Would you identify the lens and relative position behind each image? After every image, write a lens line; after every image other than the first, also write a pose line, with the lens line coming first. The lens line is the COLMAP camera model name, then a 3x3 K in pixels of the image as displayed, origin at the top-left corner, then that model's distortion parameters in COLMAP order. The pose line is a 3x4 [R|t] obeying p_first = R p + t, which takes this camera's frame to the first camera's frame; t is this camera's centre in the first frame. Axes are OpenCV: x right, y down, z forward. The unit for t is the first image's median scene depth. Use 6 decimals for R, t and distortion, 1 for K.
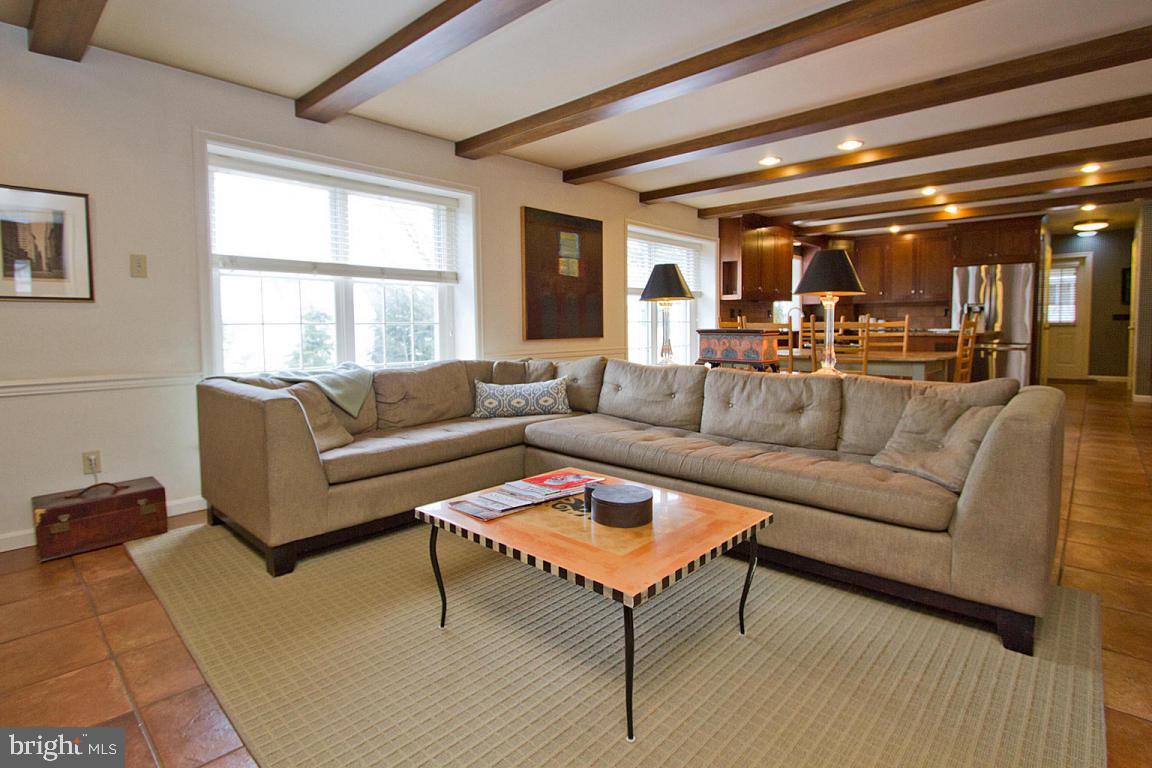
lens RADIAL K [[561.8, 0, 556.0], [0, 561.8, 360.0], [0, 0, 1]] dist [-0.012339, -0.000894]
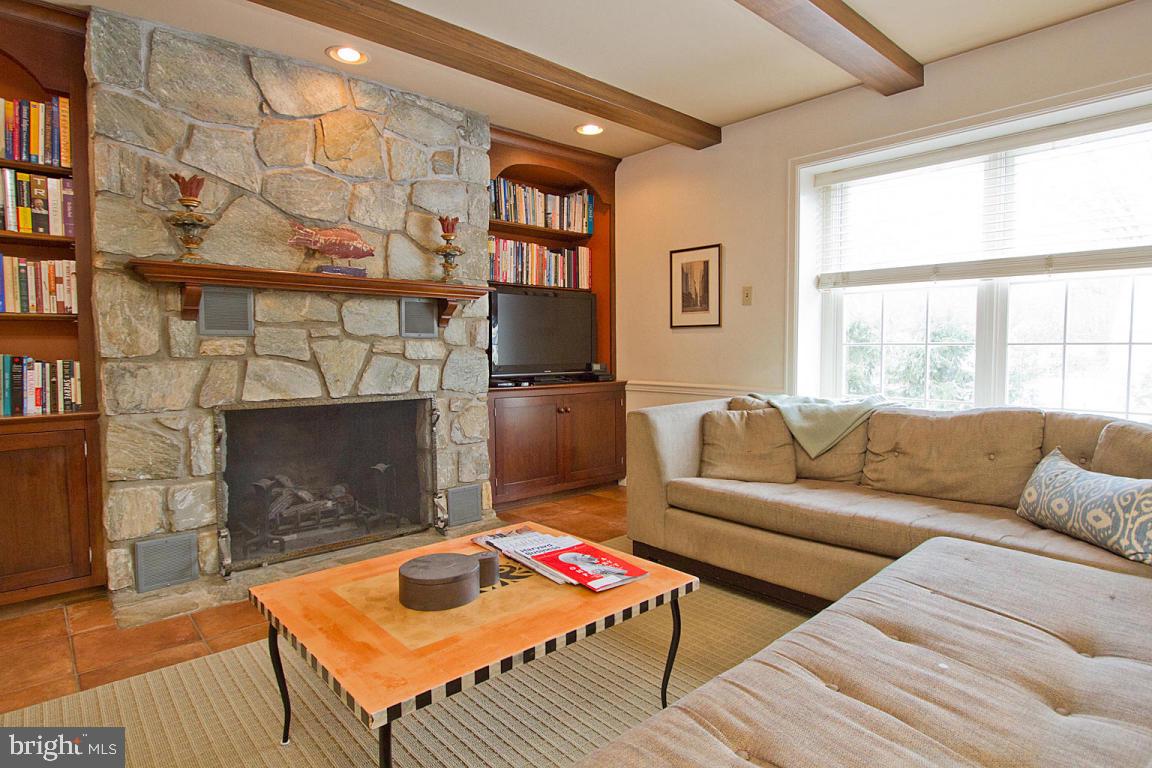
lens RADIAL K [[629.3, 0, 607.8], [0, 629.3, 369.5], [0, 0, 1]] dist [-0.013795, -0.000191]
pose [[-0.051043, 0.036694, -0.998022, 0.500430], [-0.061125, 0.997336, 0.039795, -0.040208], [0.996824, 0.063036, -0.048664, 0.658317]]
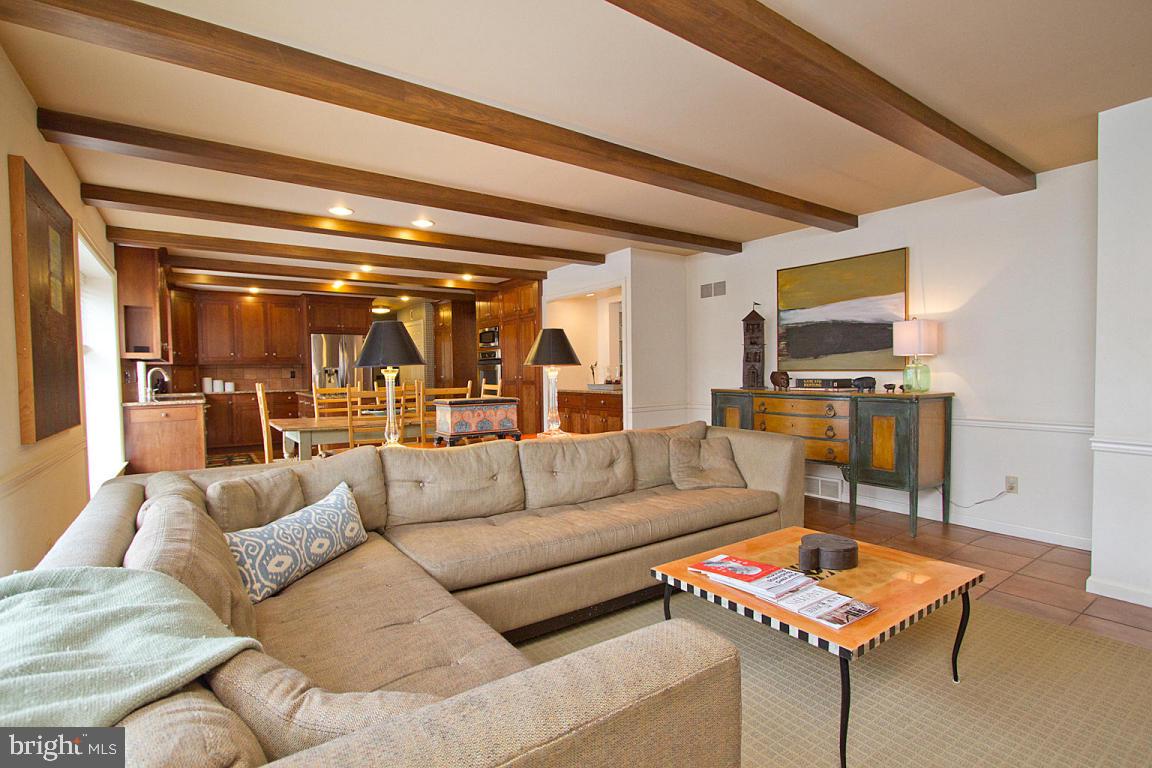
lens RADIAL K [[561.8, 0, 558.9], [0, 561.8, 393.9], [0, 0, 1]] dist [-0.012339, -0.000894]
pose [[0.201358, -0.036140, 0.978851, -0.601061], [0.077205, 0.996796, 0.020921, -0.074897], [-0.976470, 0.071360, 0.203503, 0.676671]]
